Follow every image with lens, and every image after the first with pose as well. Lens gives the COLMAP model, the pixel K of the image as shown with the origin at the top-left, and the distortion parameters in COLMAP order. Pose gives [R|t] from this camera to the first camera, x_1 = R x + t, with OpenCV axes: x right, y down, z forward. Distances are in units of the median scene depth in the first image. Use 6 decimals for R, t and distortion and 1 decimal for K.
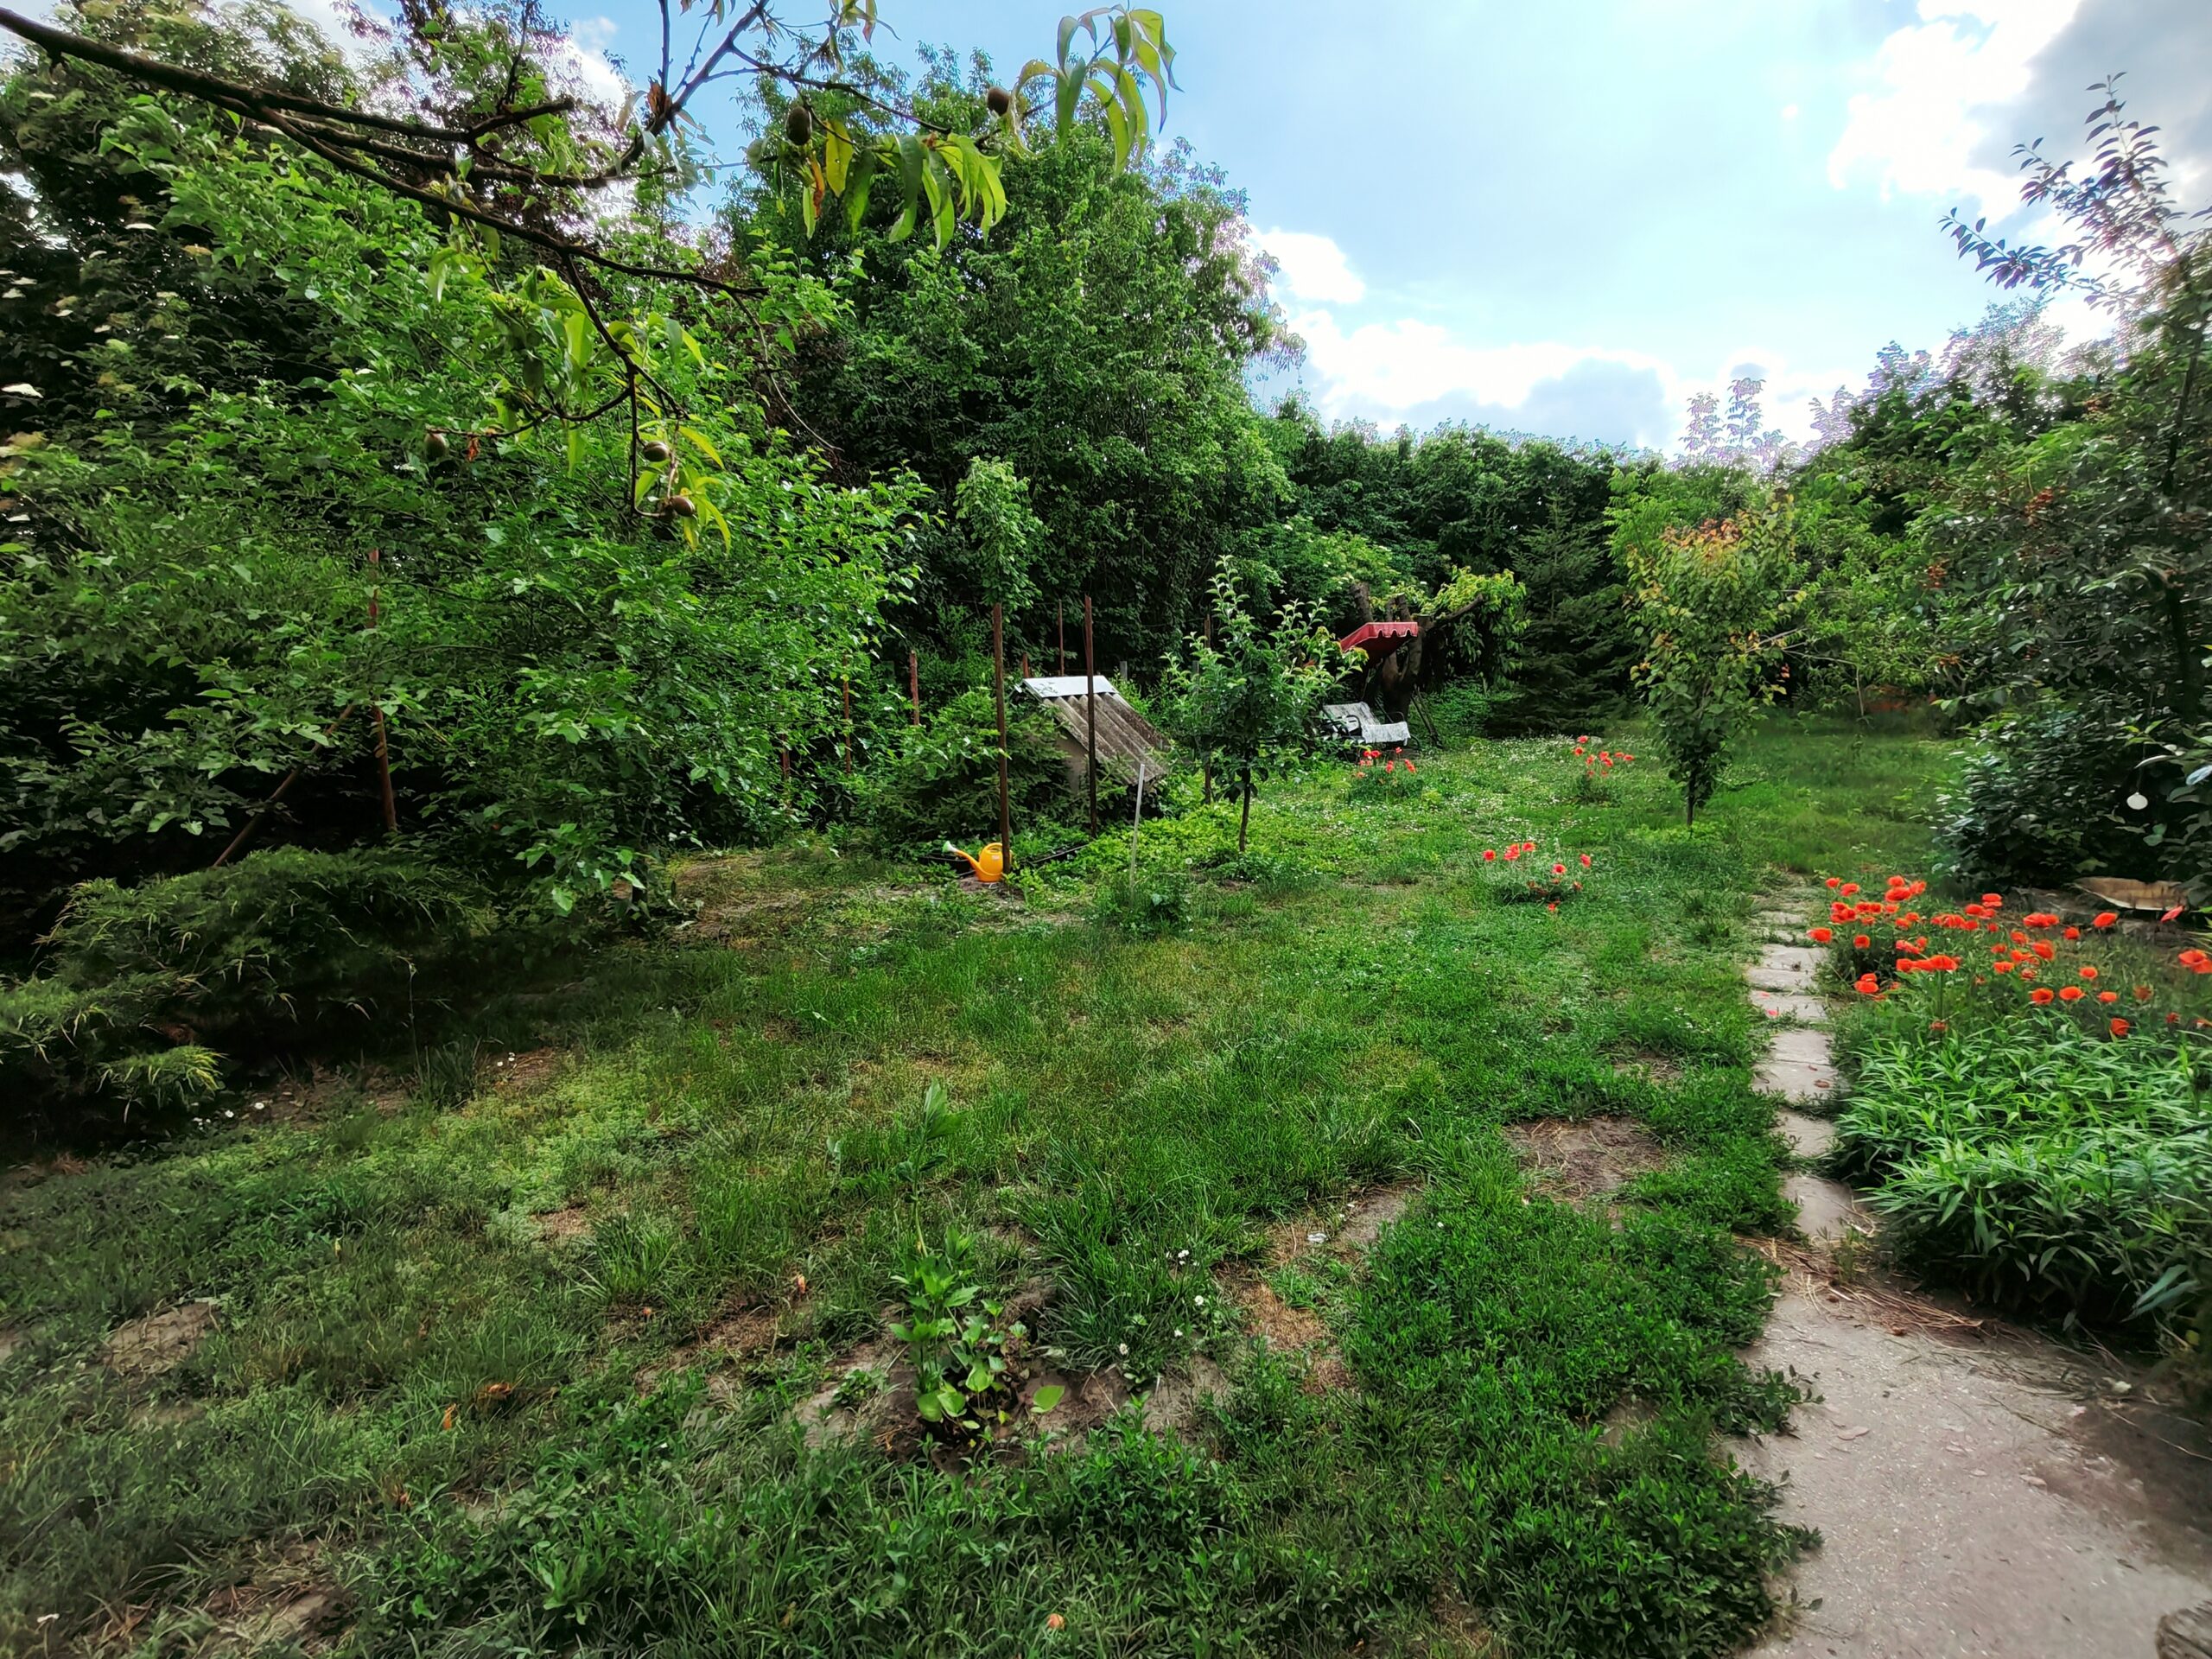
lens RADIAL K [[1009.6, 0, 1097.7], [0, 1009.6, 823.5], [0, 0, 1]] dist [-0.003250, 0.001880]
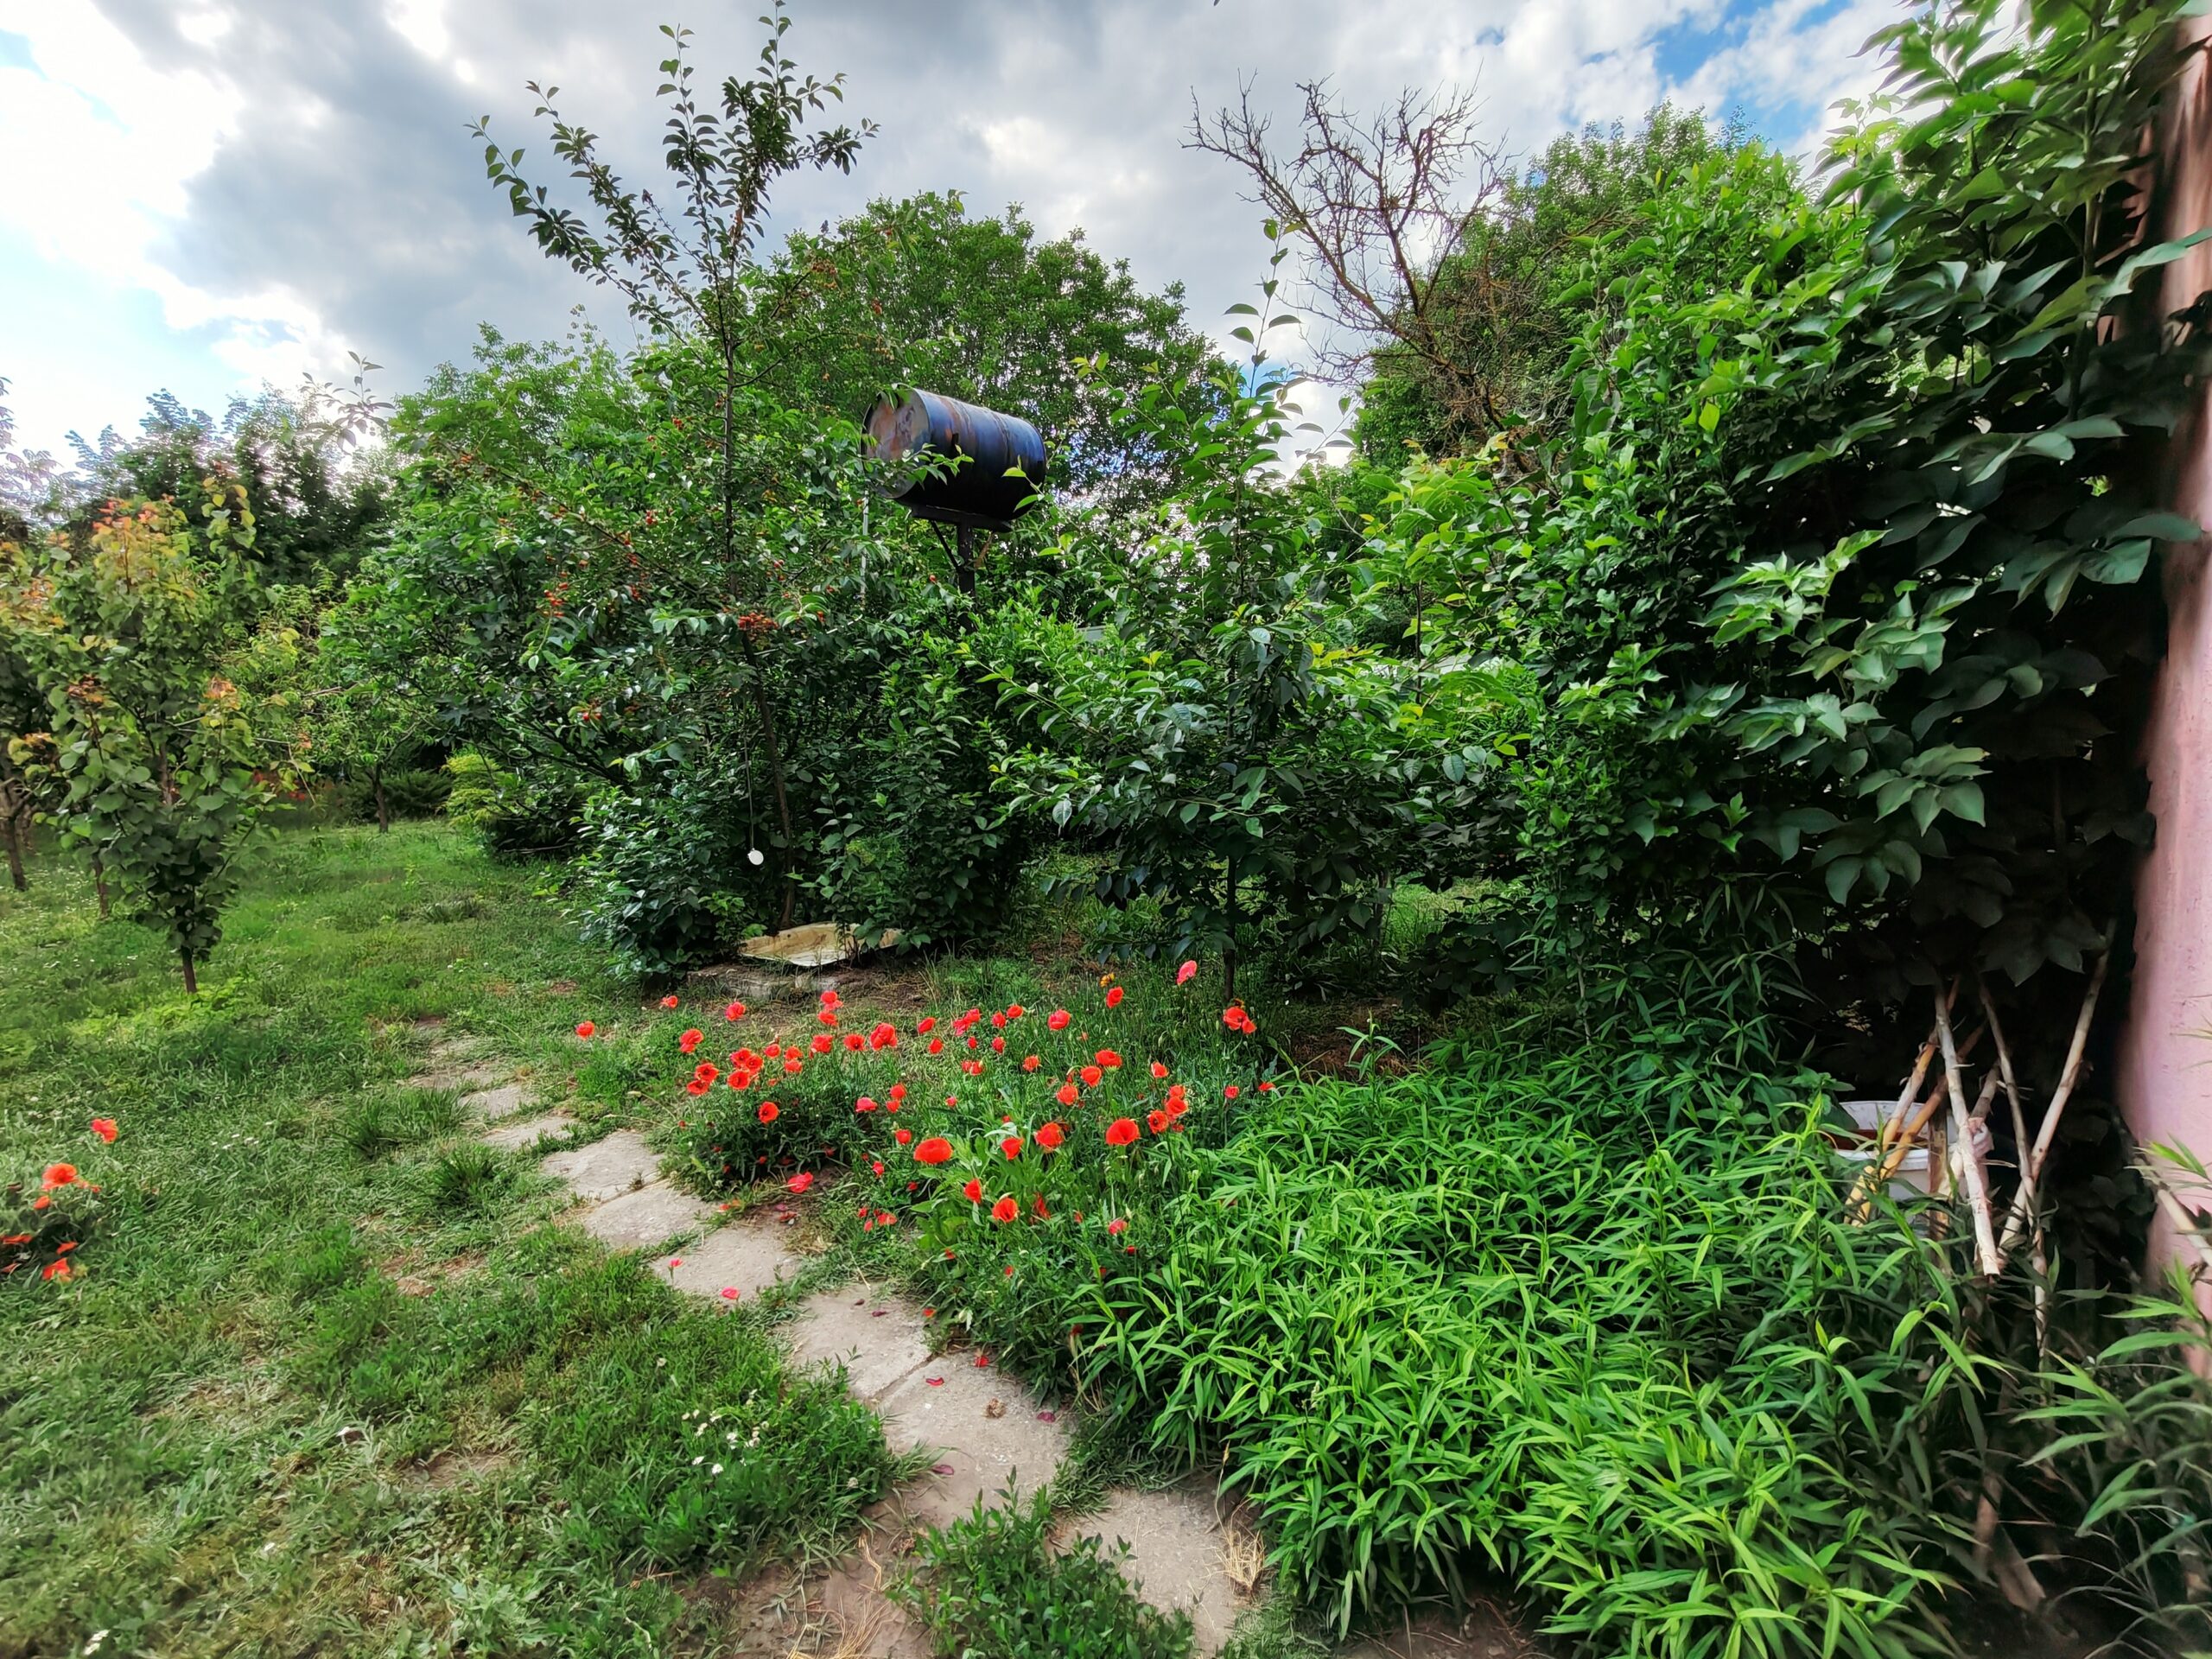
lens RADIAL K [[1009.6, 0, 1082.7], [0, 1009.6, 824.6], [0, 0, 1]] dist [-0.003250, 0.001880]
pose [[0.177414, -0.096915, 0.979353, 0.078416], [0.184814, 0.980715, 0.063570, -0.032460], [-0.966627, 0.169720, 0.191904, 0.294630]]
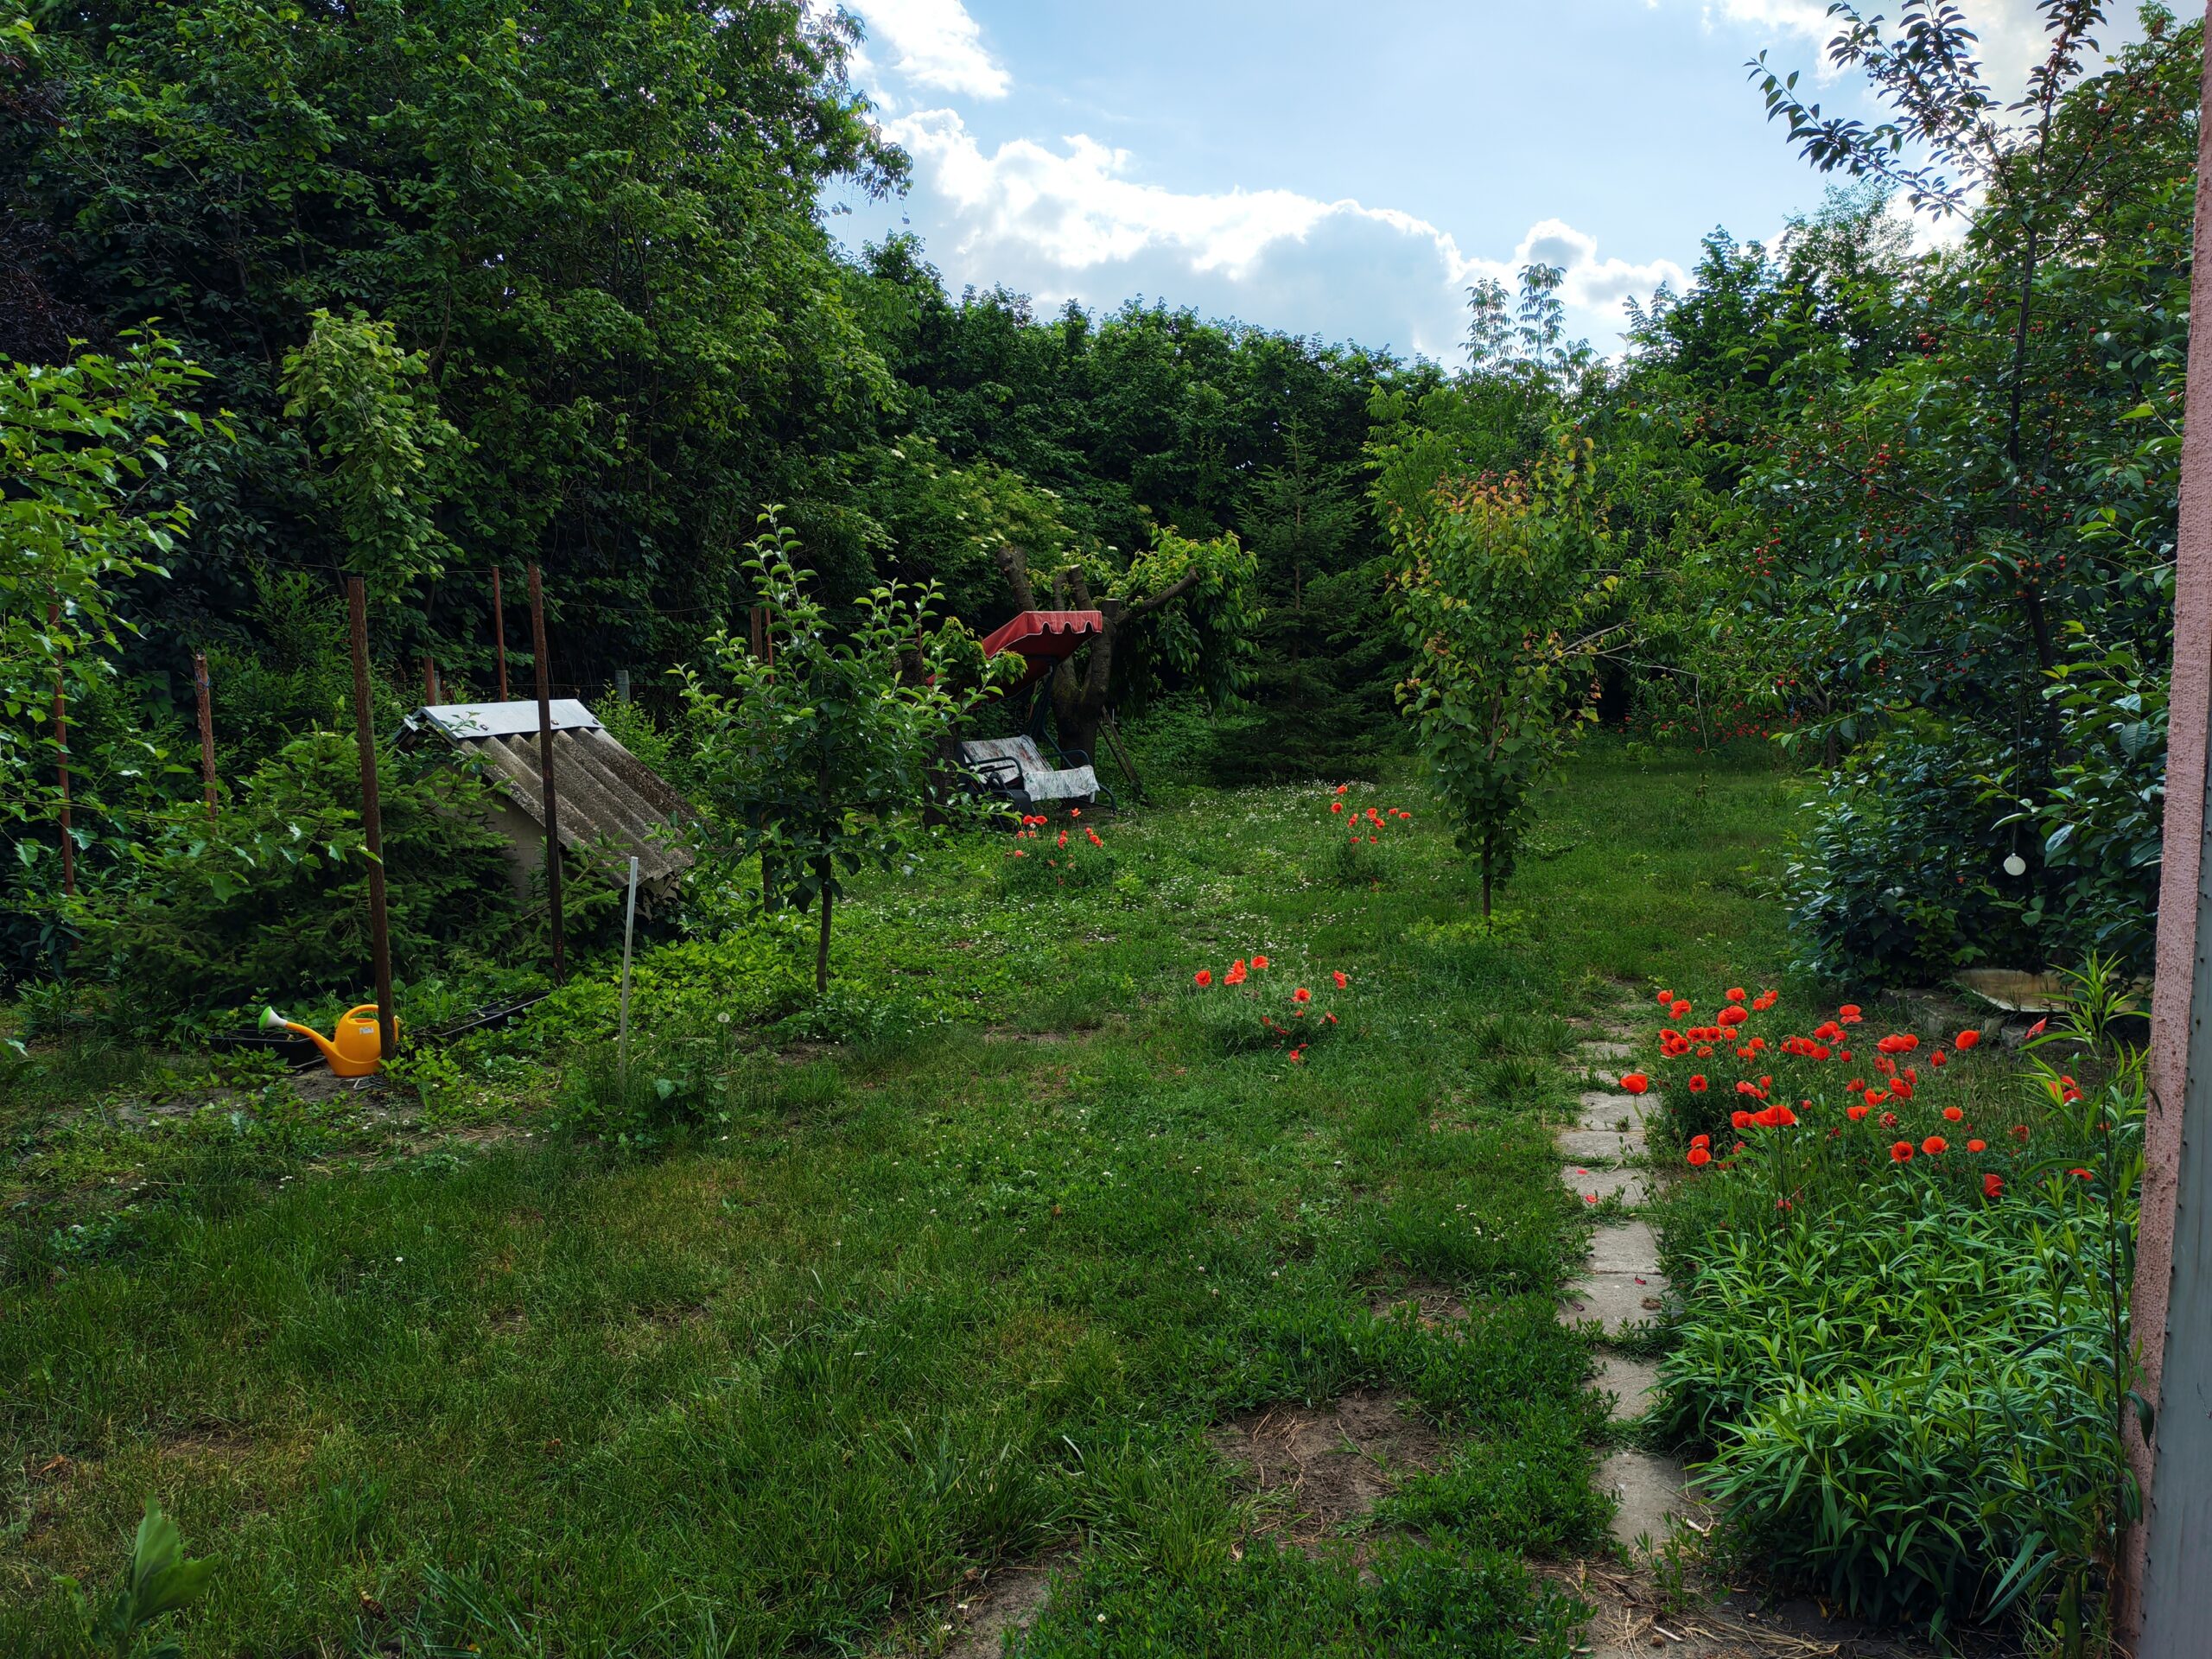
lens RADIAL K [[1666.1, 0, 1100.5], [0, 1666.1, 830.6], [0, 0, 1]] dist [0.086597, -0.108651]
pose [[0.957338, -0.027723, 0.287639, 0.015236], [0.045097, 0.997525, -0.053951, -0.005874], [-0.285431, 0.064621, 0.956218, -0.002069]]
